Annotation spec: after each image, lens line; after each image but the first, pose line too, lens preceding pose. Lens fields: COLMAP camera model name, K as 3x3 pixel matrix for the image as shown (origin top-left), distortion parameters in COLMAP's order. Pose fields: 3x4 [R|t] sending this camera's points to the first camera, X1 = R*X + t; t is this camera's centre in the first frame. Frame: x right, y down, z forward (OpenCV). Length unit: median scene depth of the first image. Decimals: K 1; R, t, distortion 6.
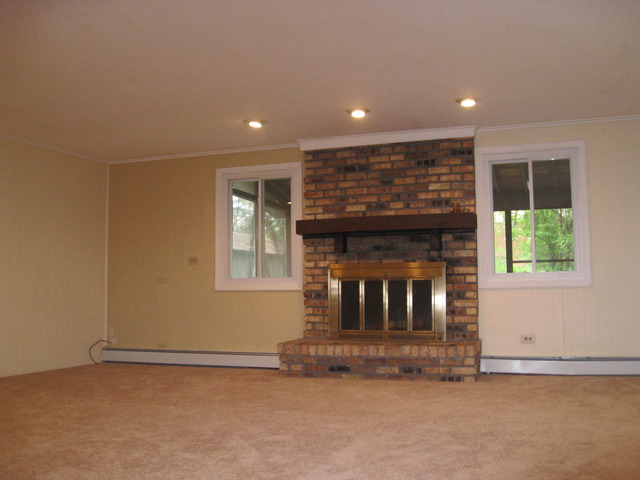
lens RADIAL K [[680.4, 0, 320.0], [0, 680.4, 240.0], [0, 0, 1]] dist [-0.141507, -0.007410]
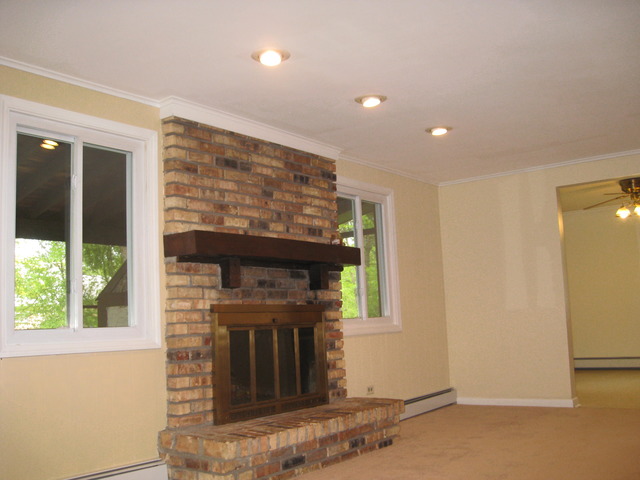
lens RADIAL K [[680.4, 0, 320.0], [0, 680.4, 240.0], [0, 0, 1]] dist [-0.141507, -0.007410]
pose [[0.279251, 0.108959, 0.954016, -0.573433], [-0.037373, 0.994021, -0.102589, 0.036856], [-0.959490, -0.007007, 0.281654, 0.736563]]
